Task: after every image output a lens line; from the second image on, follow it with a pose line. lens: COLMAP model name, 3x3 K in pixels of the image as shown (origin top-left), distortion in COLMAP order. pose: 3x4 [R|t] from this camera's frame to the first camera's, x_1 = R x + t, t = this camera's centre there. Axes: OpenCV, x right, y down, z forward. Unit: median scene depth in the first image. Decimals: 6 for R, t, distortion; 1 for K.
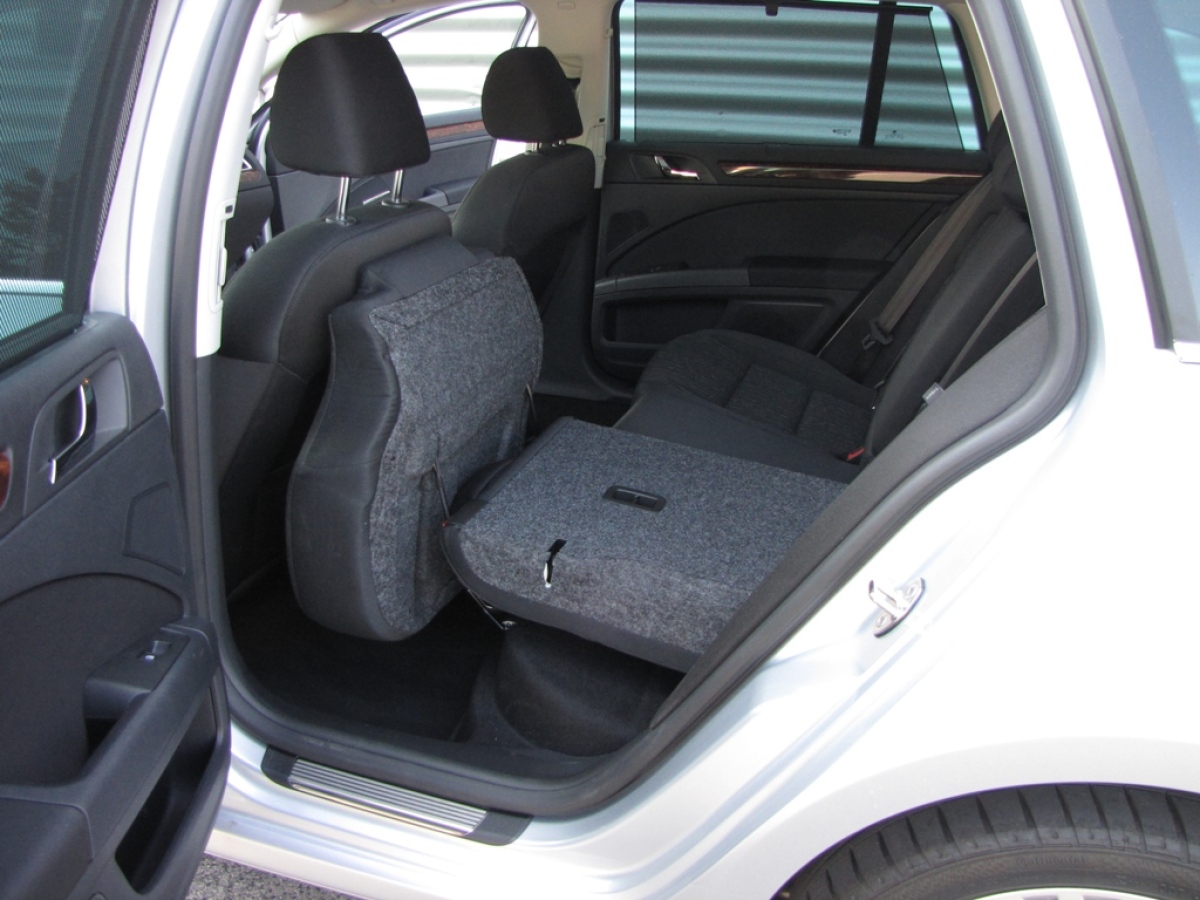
lens RADIAL K [[1035.8, 0, 601.3], [0, 1035.8, 416.7], [0, 0, 1]] dist [-0.199189, 0.181841]
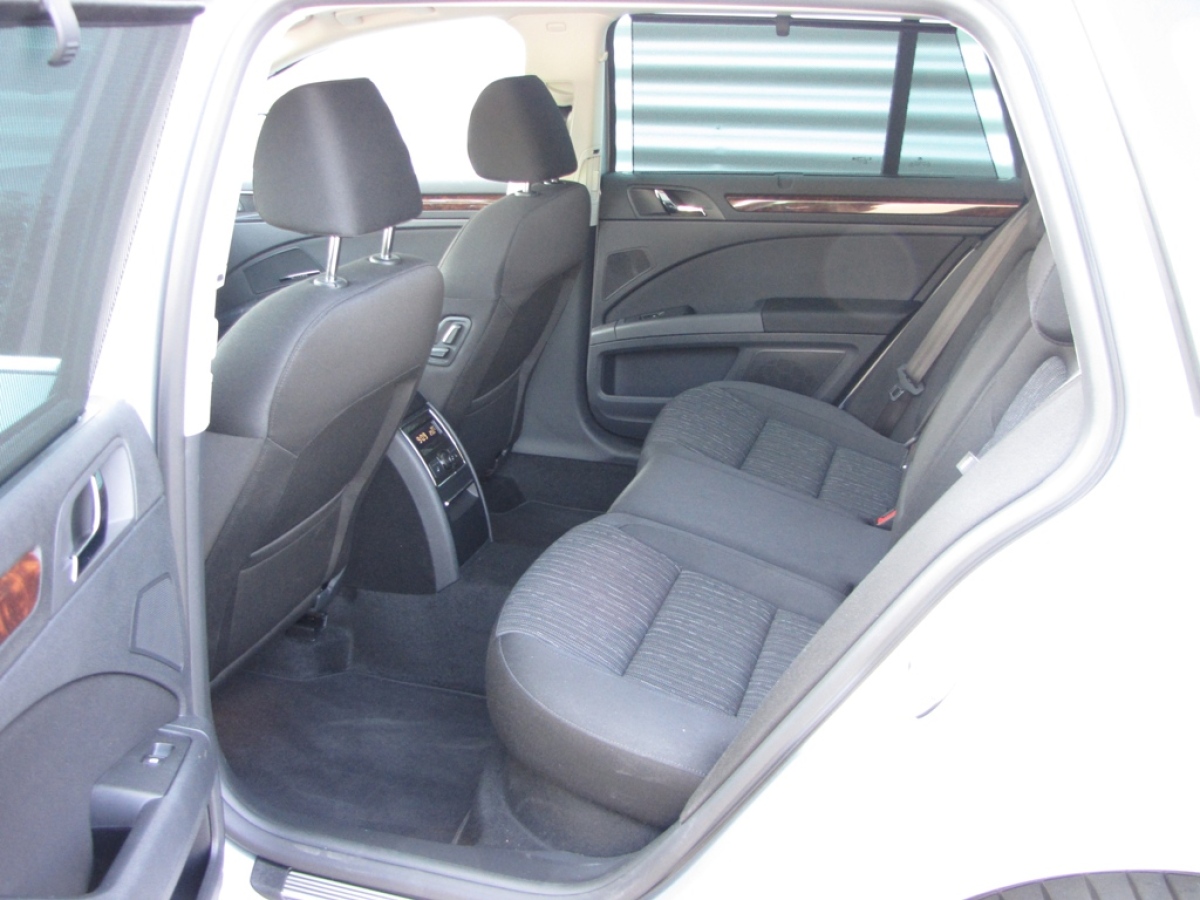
lens RADIAL K [[1218.0, 0, 600.7], [0, 1218.0, 407.1], [0, 0, 1]] dist [-0.171964, 0.316927]
pose [[0.999698, -0.018695, 0.015945, -0.028815], [0.019465, 0.998580, -0.049584, -0.019367], [-0.014996, 0.049879, 0.998643, -0.101645]]
